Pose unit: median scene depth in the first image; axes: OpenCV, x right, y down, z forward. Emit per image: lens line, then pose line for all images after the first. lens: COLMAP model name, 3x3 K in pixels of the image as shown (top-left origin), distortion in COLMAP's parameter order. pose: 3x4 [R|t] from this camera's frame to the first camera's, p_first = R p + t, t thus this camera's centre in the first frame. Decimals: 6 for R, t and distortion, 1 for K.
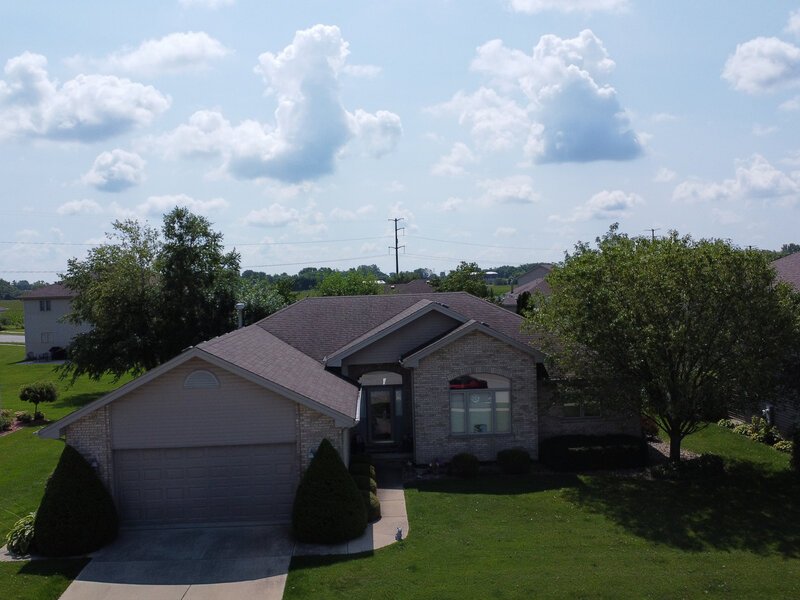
lens RADIAL K [[805.2, 0, 412.7], [0, 805.2, 299.5], [0, 0, 1]] dist [0.005166, 0.012016]
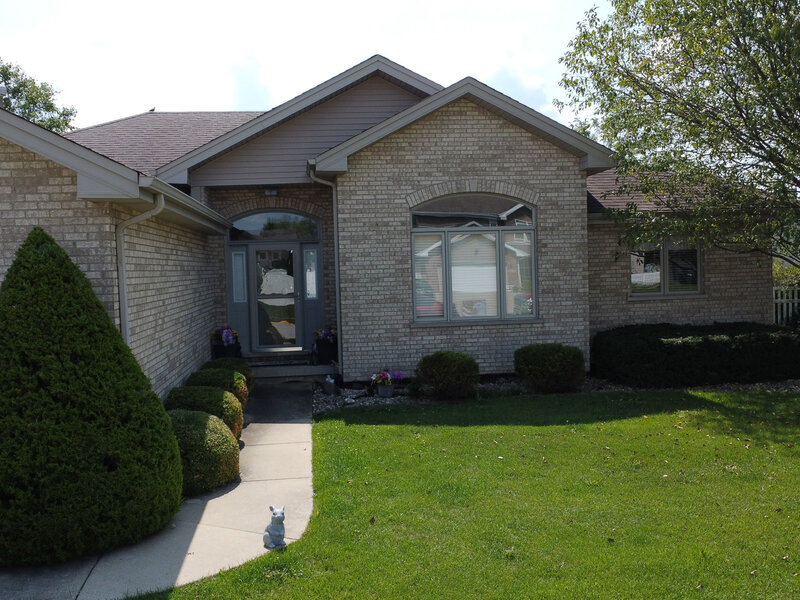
lens RADIAL K [[805.2, 0, 412.7], [0, 805.2, 299.5], [0, 0, 1]] dist [0.005166, 0.012016]
pose [[0.996997, -0.003807, 0.077348, 0.010040], [0.002880, 0.999923, 0.012092, 0.176598], [-0.077388, -0.011833, 0.996931, 0.608205]]
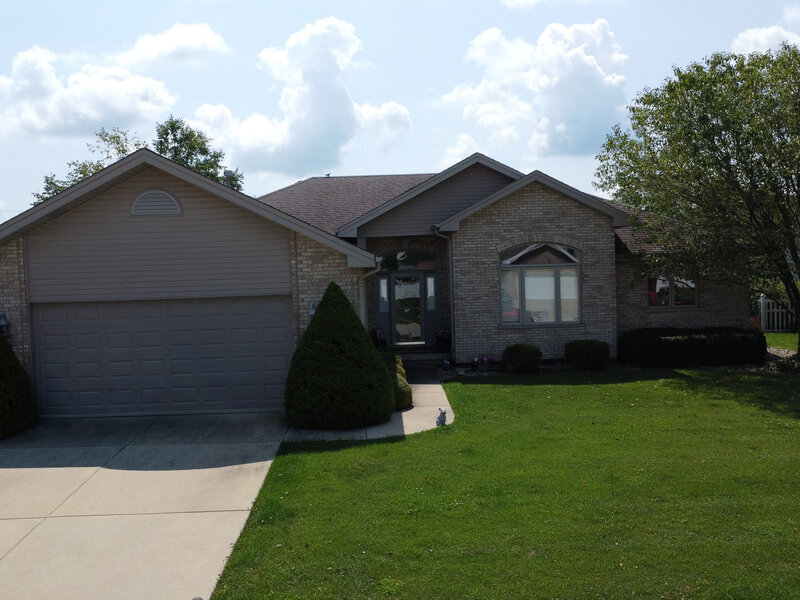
lens RADIAL K [[805.2, 0, 412.7], [0, 805.2, 299.5], [0, 0, 1]] dist [0.005166, 0.012016]
pose [[0.999764, -0.001369, -0.021684, -0.023250], [0.001554, 0.999962, 0.008528, 0.163066], [0.021672, -0.008560, 0.999728, 0.283428]]
